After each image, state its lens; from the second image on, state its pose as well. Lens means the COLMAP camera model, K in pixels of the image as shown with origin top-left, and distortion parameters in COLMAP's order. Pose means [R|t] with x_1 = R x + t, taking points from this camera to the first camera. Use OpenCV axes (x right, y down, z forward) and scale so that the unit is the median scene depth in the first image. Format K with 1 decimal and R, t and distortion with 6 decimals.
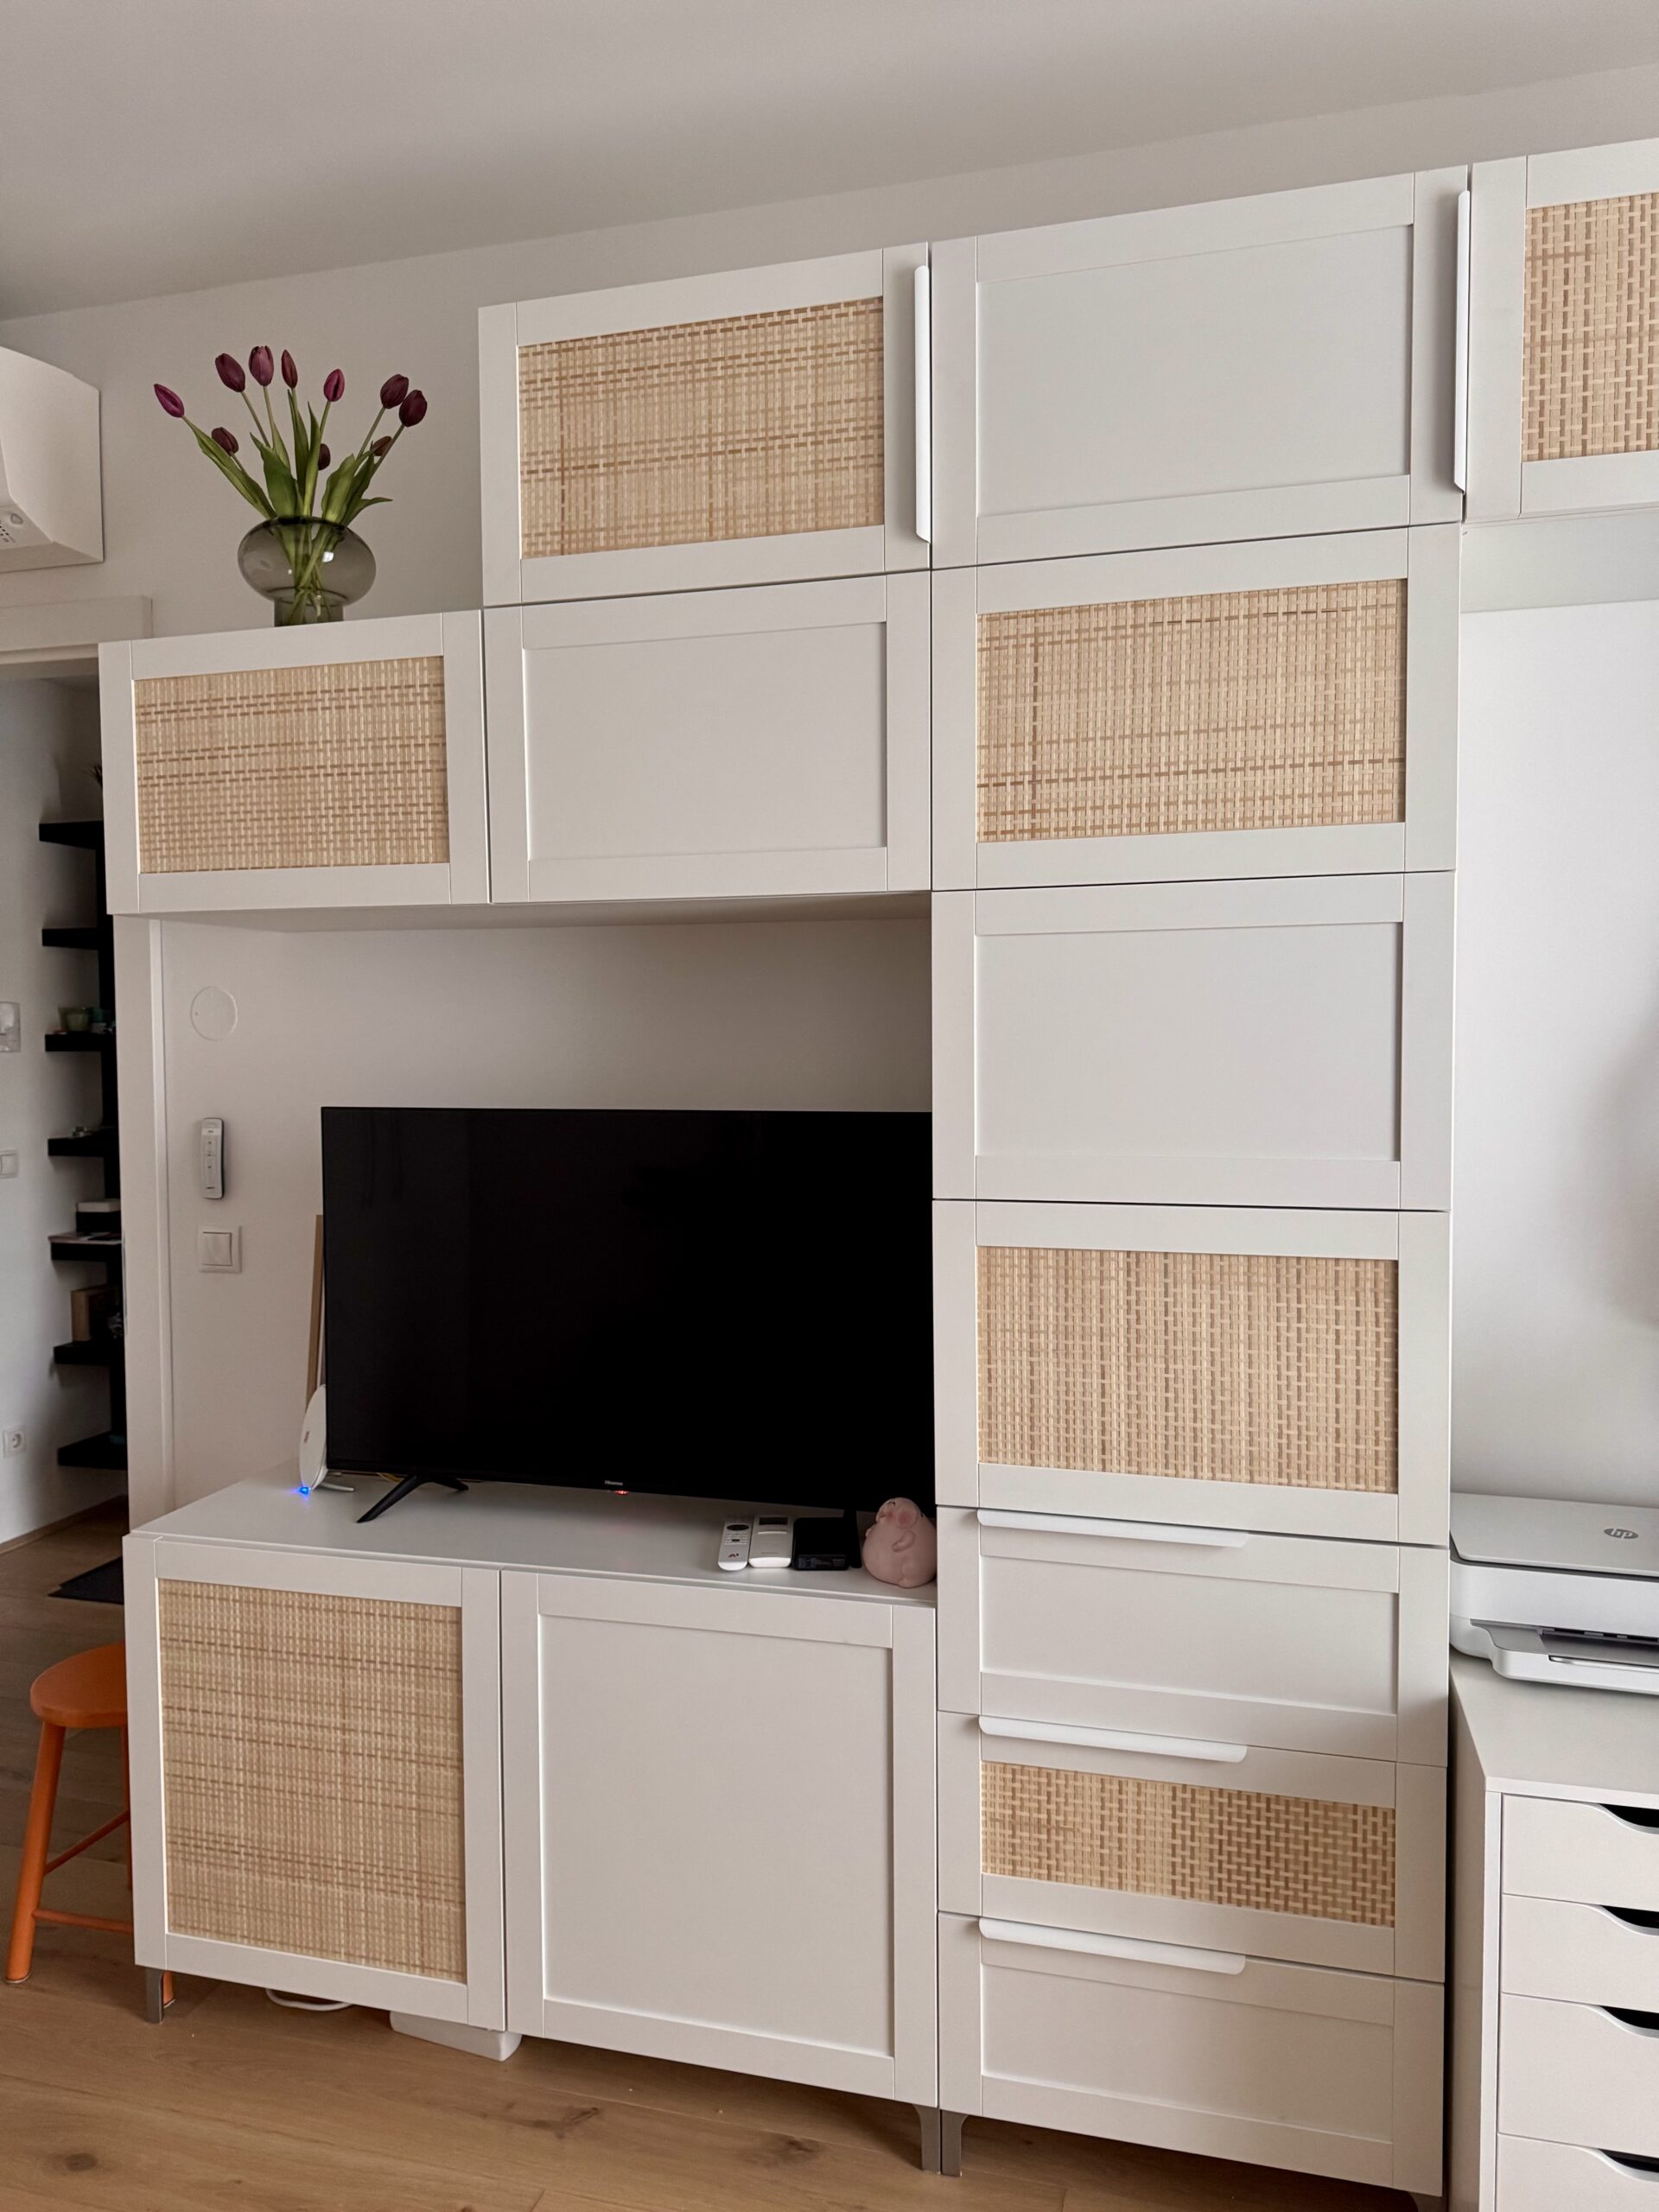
lens RADIAL K [[1631.7, 0, 832.9], [0, 1631.7, 1102.4], [0, 0, 1]] dist [0.002289, 0.001660]
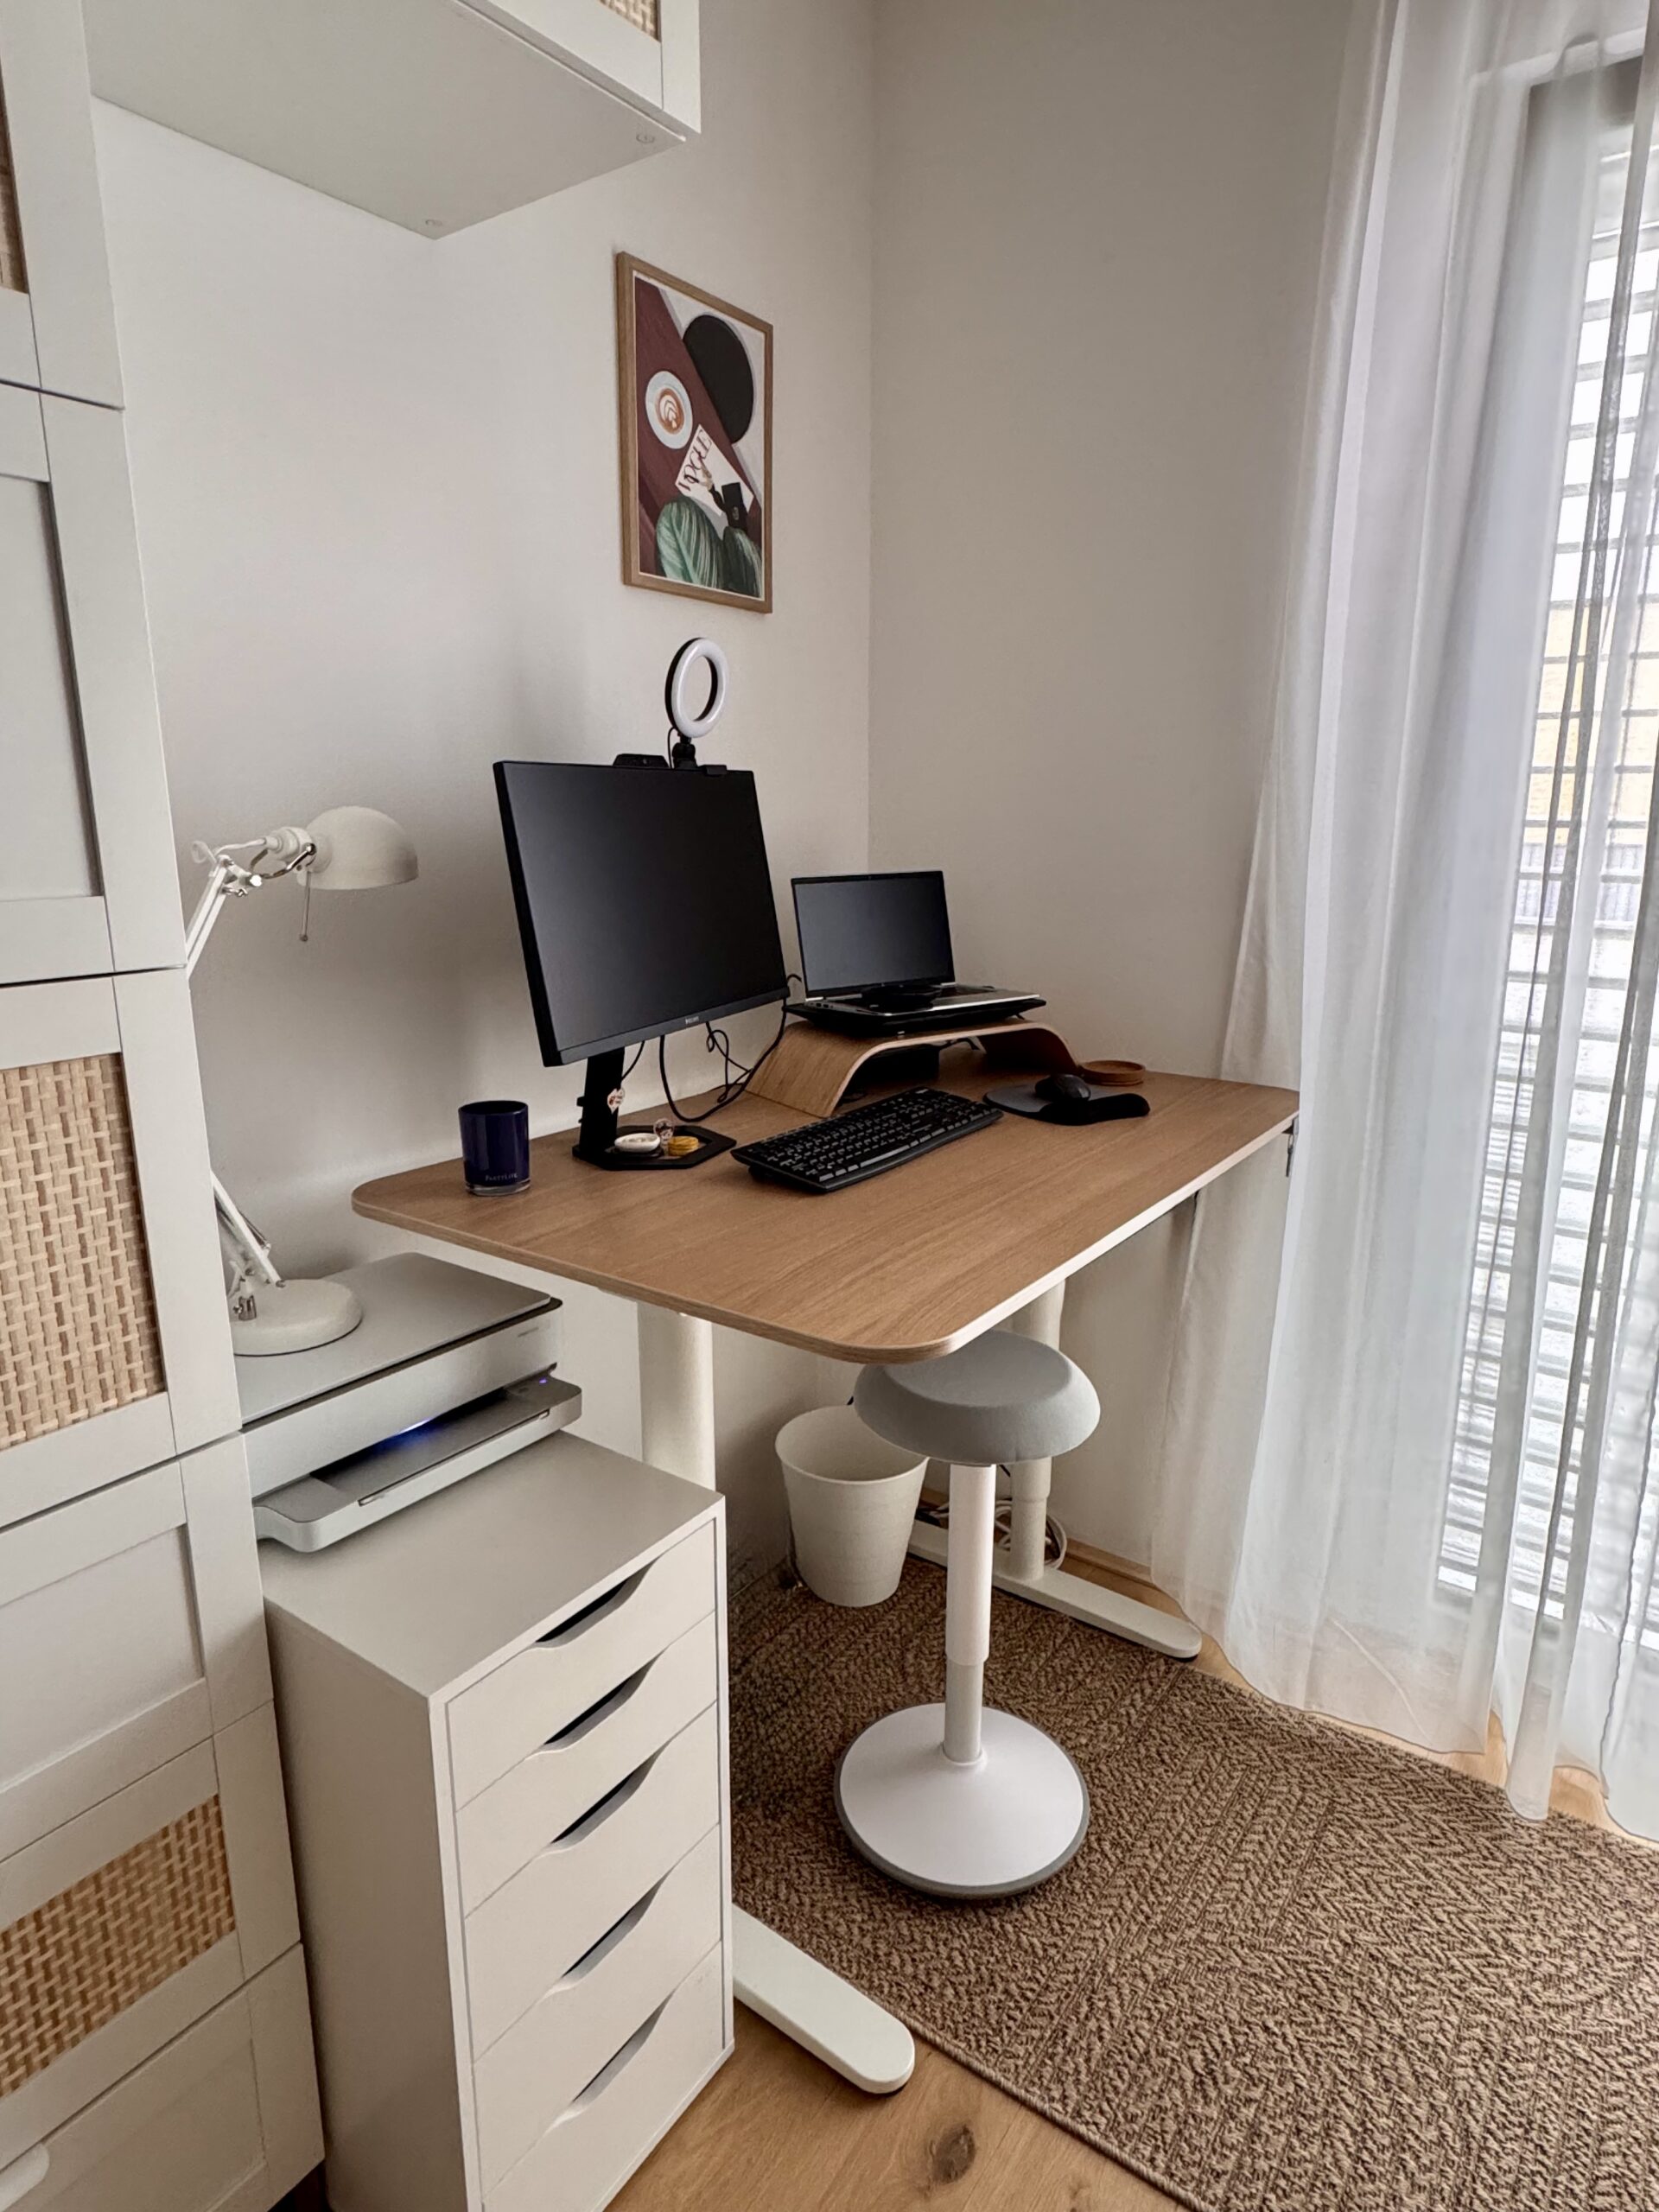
lens RADIAL K [[1275.2, 0, 831.6], [0, 1275.2, 1110.6], [0, 0, 1]] dist [-0.000032, 0.000740]
pose [[0.318607, -0.210867, 0.924135, -0.033342], [0.049146, 0.977305, 0.206056, 0.029219], [-0.946612, -0.020234, 0.321740, 0.567537]]
